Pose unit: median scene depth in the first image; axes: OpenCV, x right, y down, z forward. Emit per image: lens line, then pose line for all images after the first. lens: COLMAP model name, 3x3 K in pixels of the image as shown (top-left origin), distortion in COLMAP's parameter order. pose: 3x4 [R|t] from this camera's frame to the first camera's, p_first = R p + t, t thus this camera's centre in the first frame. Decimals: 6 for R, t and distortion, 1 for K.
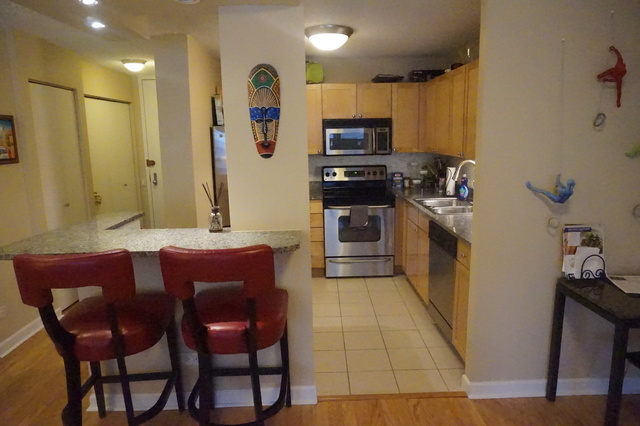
lens RADIAL K [[442.6, 0, 320.0], [0, 442.6, 213.0], [0, 0, 1]] dist [-0.003156, 0.001592]
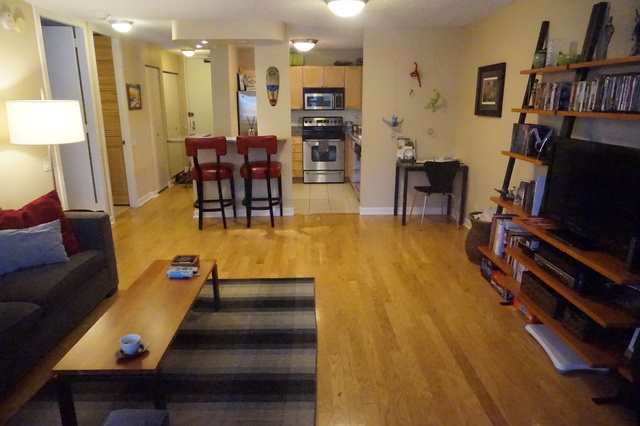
lens RADIAL K [[442.6, 0, 320.0], [0, 442.6, 213.0], [0, 0, 1]] dist [-0.003156, 0.001592]
pose [[0.999783, 0.012346, 0.016797, 0.049087], [-0.013625, 0.996840, 0.078263, 0.130250], [-0.015777, -0.078475, 0.996791, -0.716808]]
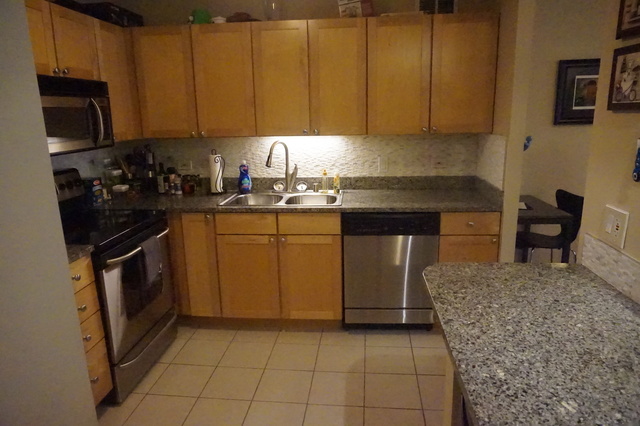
lens RADIAL K [[442.6, 0, 320.0], [0, 442.6, 213.0], [0, 0, 1]] dist [-0.003156, 0.001592]
pose [[0.108450, -0.205189, 0.972695, -0.406646], [0.197600, 0.963391, 0.181195, -0.103759], [-0.974265, 0.172554, 0.145026, 0.700203]]
